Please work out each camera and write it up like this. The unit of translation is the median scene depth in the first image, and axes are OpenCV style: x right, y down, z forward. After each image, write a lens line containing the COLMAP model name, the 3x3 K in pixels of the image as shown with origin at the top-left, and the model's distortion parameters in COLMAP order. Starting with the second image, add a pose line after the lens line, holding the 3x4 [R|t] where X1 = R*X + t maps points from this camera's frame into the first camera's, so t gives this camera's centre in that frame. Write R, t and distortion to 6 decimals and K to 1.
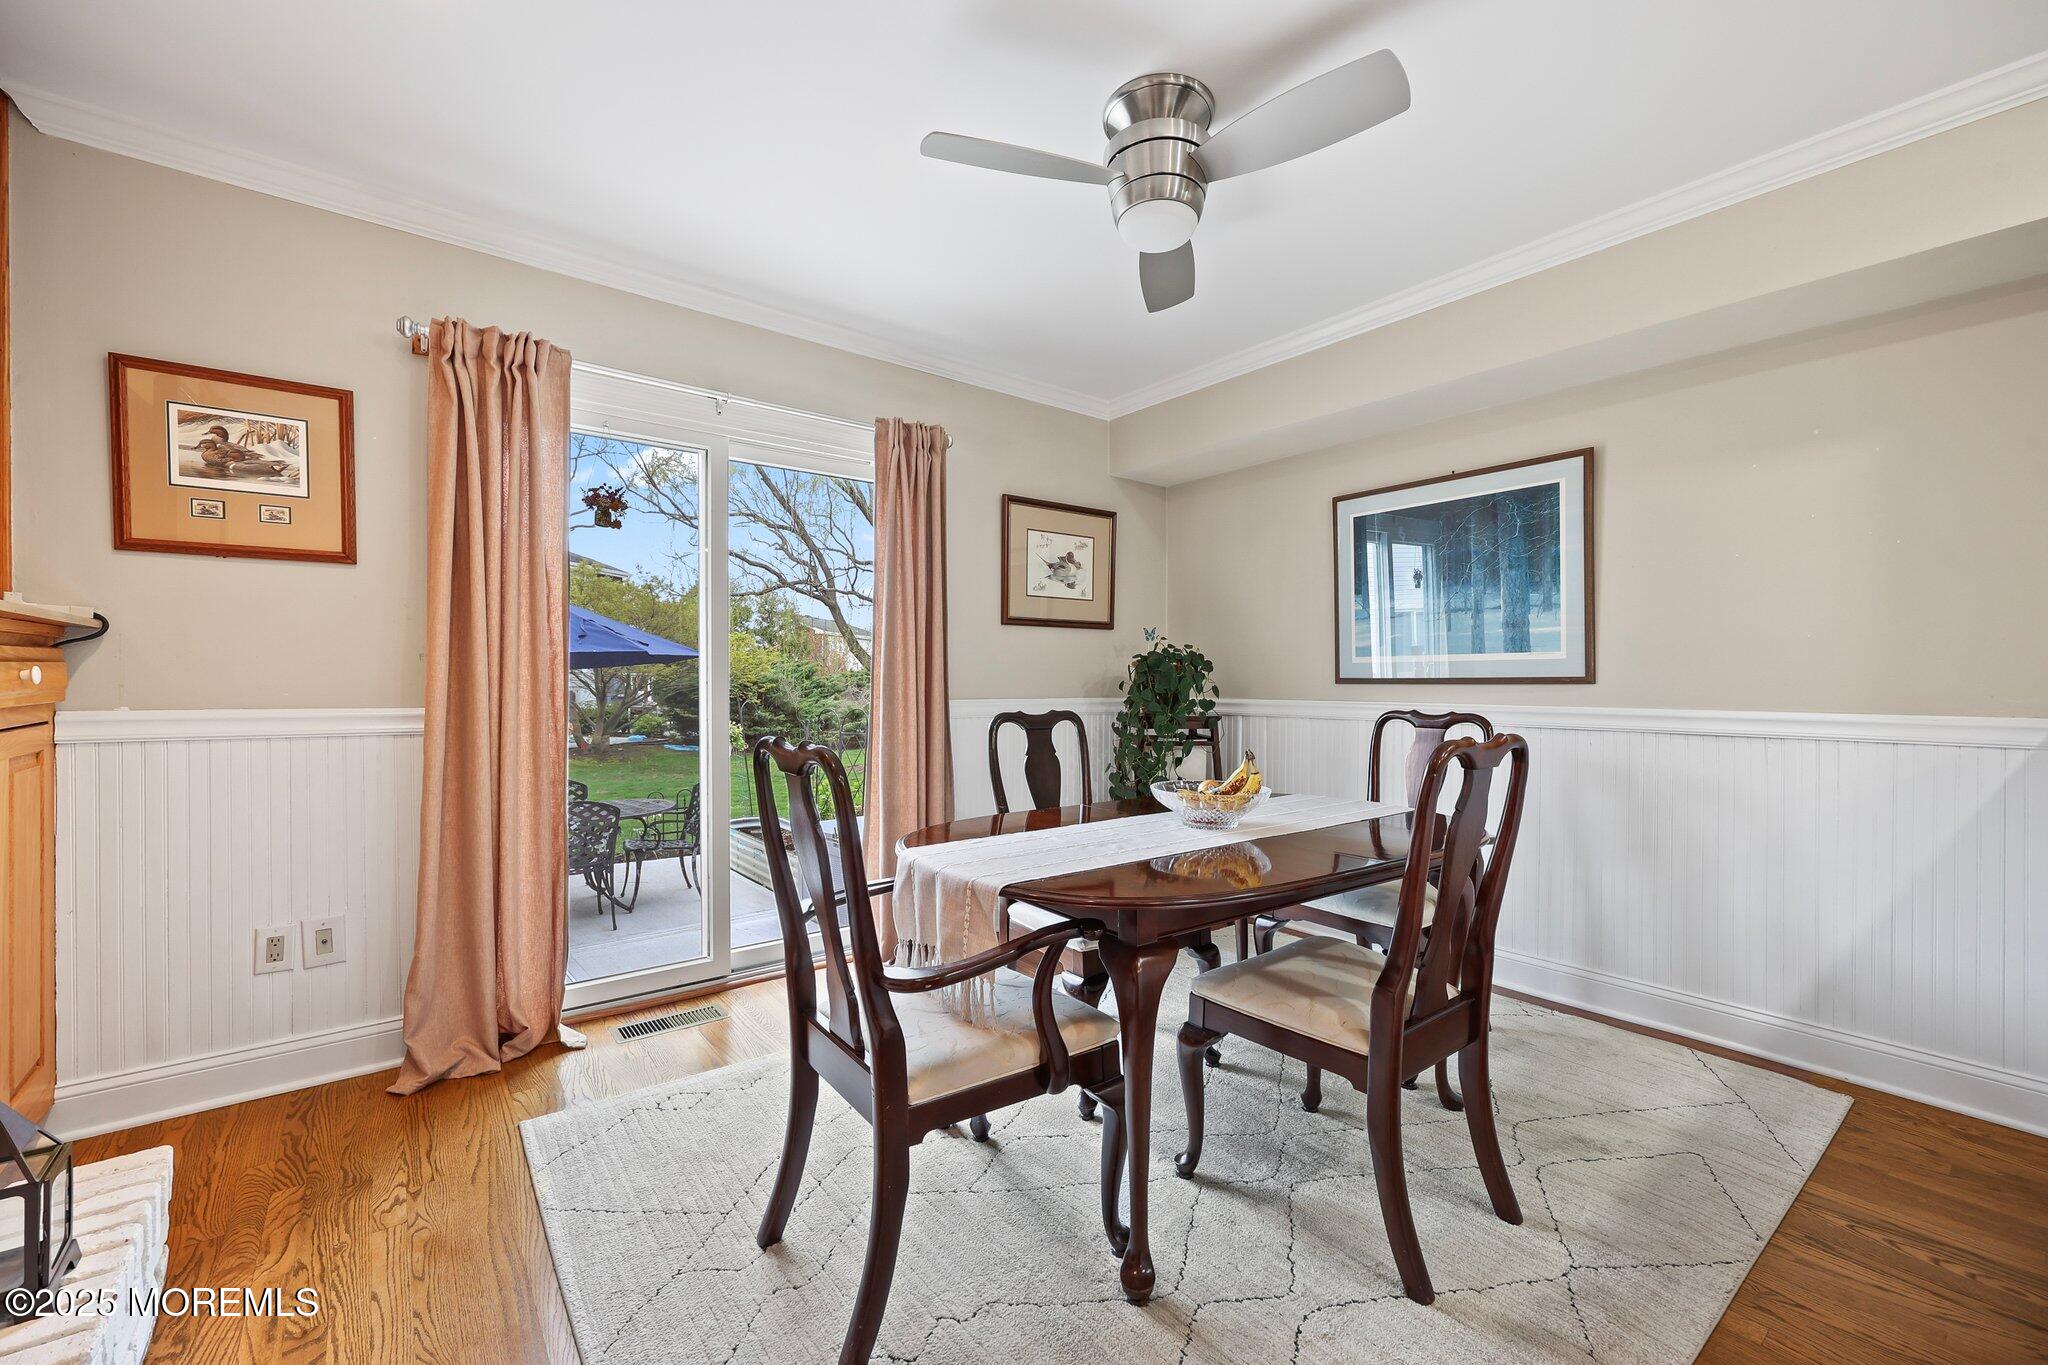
lens RADIAL K [[836.7, 0, 1103.8], [0, 836.7, 654.9], [0, 0, 1]] dist [0.000669, -0.000086]
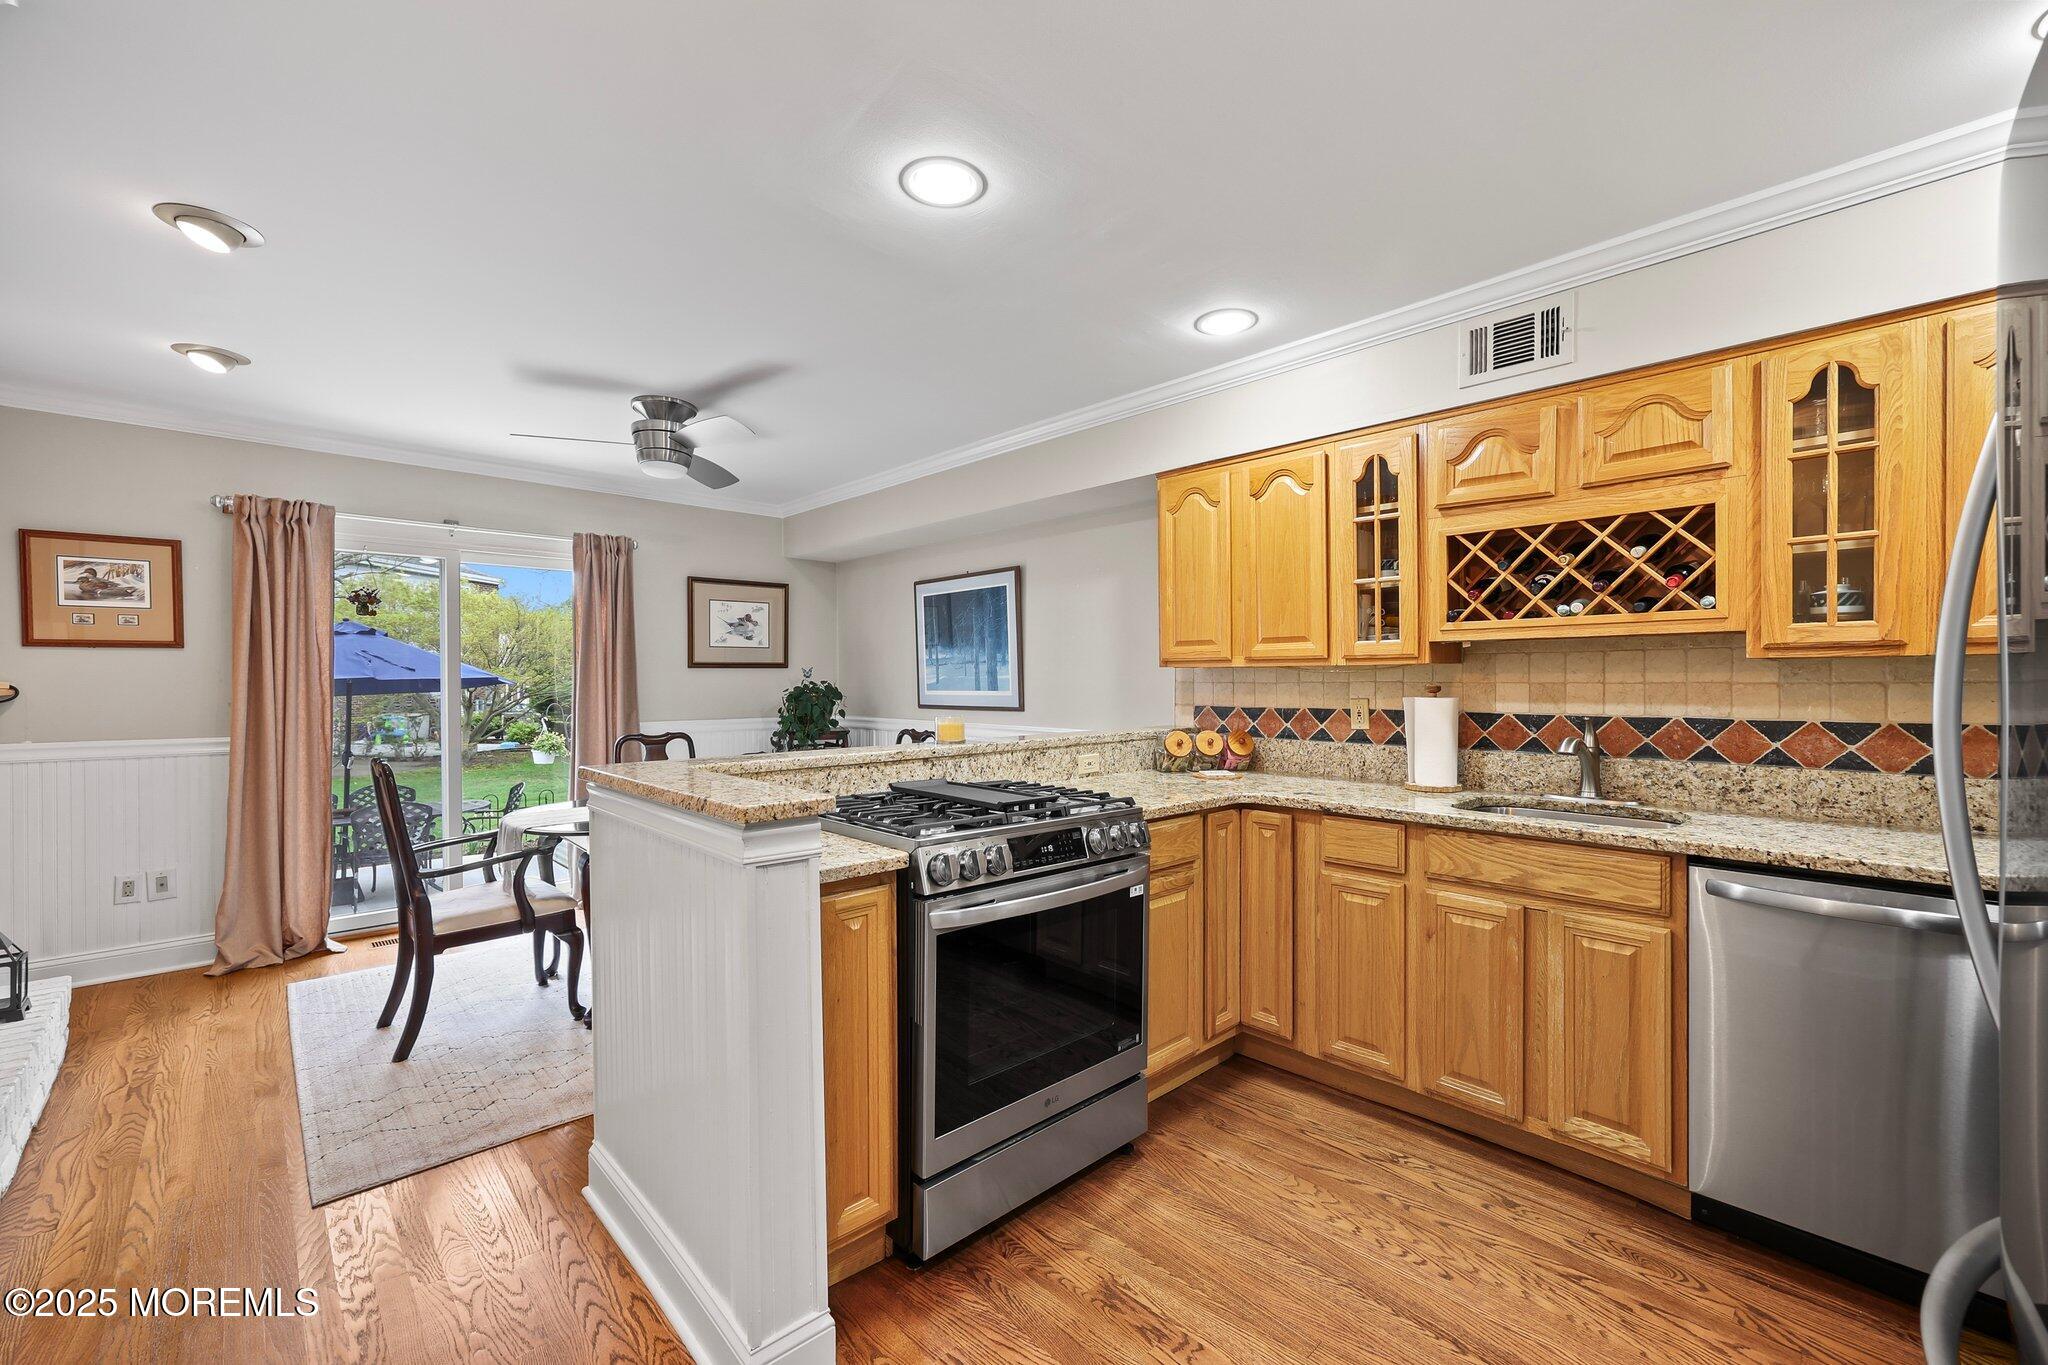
lens RADIAL K [[836.7, 0, 1102.6], [0, 836.7, 651.5], [0, 0, 1]] dist [0.000669, -0.000086]
pose [[0.996321, -0.003363, 0.085639, 0.683501], [0.003531, 0.999992, -0.001811, -0.088602], [-0.085632, 0.002106, 0.996325, -0.706711]]
